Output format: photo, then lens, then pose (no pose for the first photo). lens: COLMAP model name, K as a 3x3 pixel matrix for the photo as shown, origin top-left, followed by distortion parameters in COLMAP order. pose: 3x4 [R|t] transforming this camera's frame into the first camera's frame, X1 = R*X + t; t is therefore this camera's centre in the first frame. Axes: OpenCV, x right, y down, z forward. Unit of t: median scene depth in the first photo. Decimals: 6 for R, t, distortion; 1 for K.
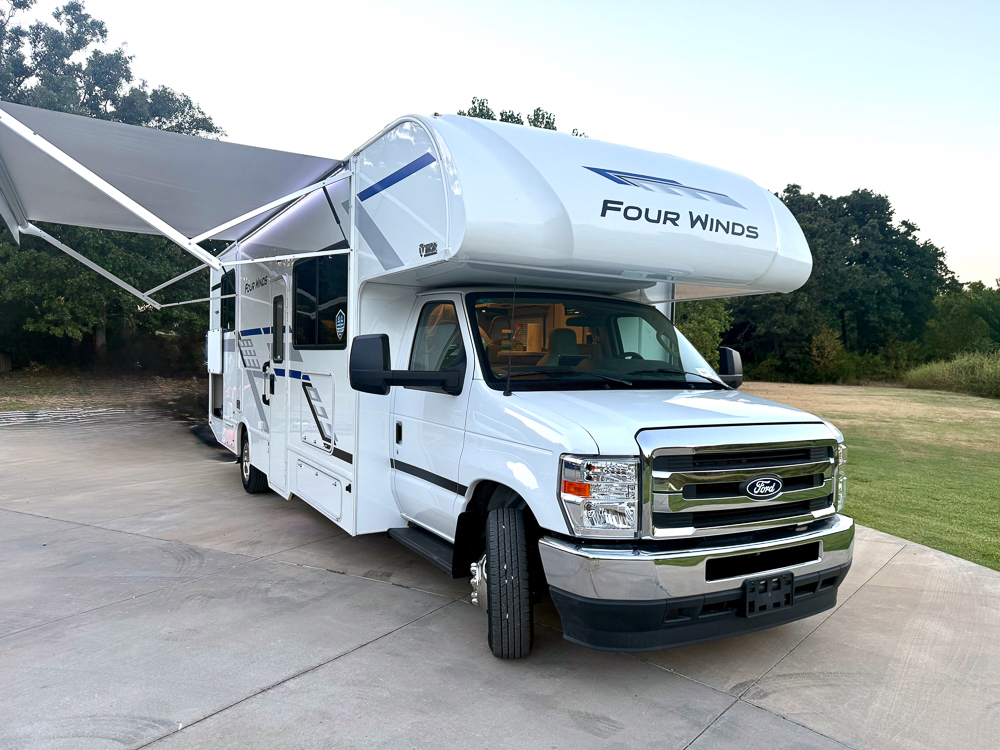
lens RADIAL K [[699.0, 0, 500.0], [0, 699.0, 375.0], [0, 0, 1]] dist [-0.002710, -0.002945]
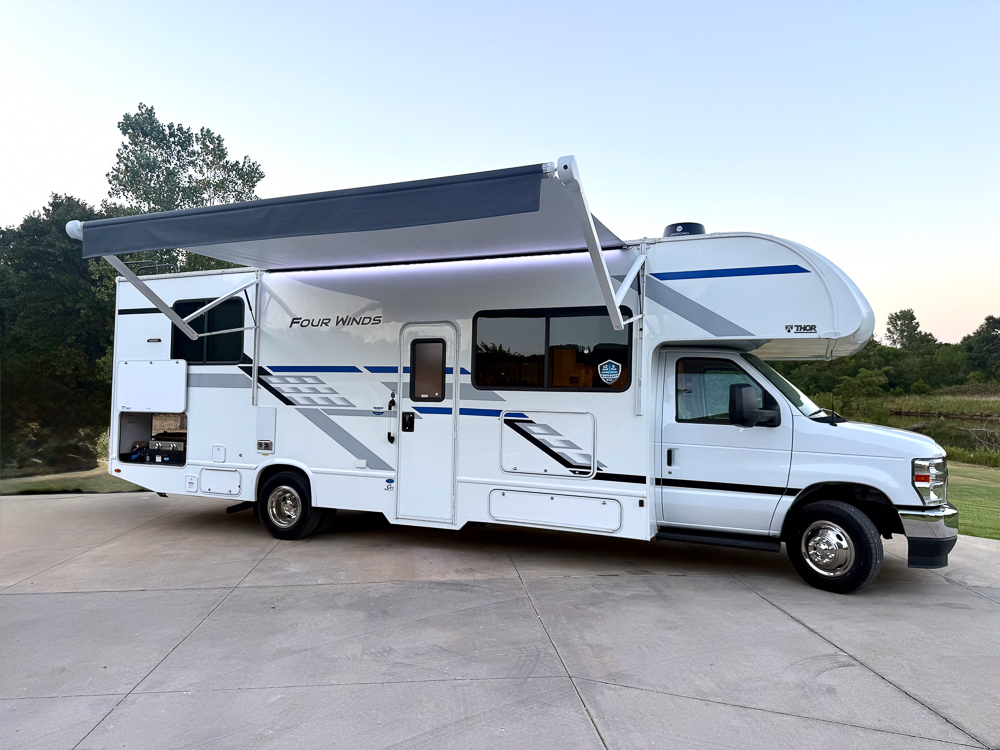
lens RADIAL K [[705.9, 0, 500.0], [0, 705.9, 375.0], [0, 0, 1]] dist [0.013357, -0.005564]
pose [[0.822146, 0.009158, 0.569203, -1.388589], [0.006885, 0.999638, -0.026028, -0.046798], [-0.569235, 0.025318, 0.821785, 0.102539]]
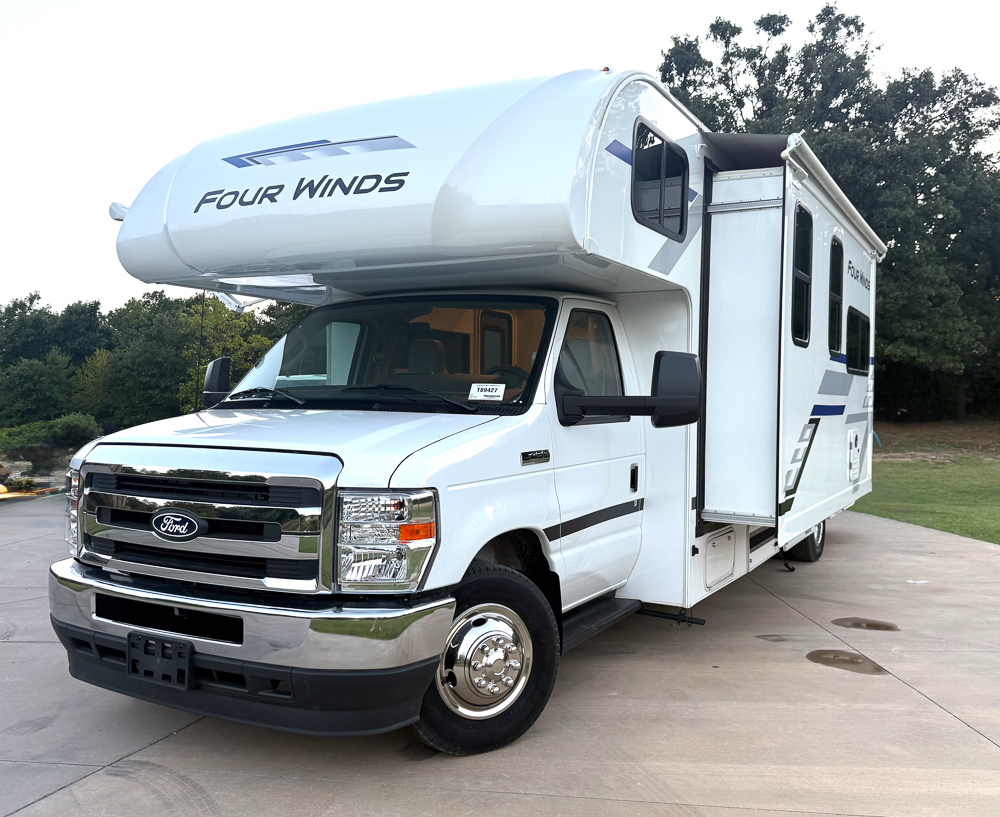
lens RADIAL K [[850.3, 0, 500.0], [0, 850.3, 408.5], [0, 0, 1]] dist [0.005690, 0.003724]
pose [[0.570904, 0.004934, -0.821002, 0.680470], [-0.018515, 0.999805, -0.006867, 0.014468], [0.820808, 0.019121, 0.570884, 0.372374]]
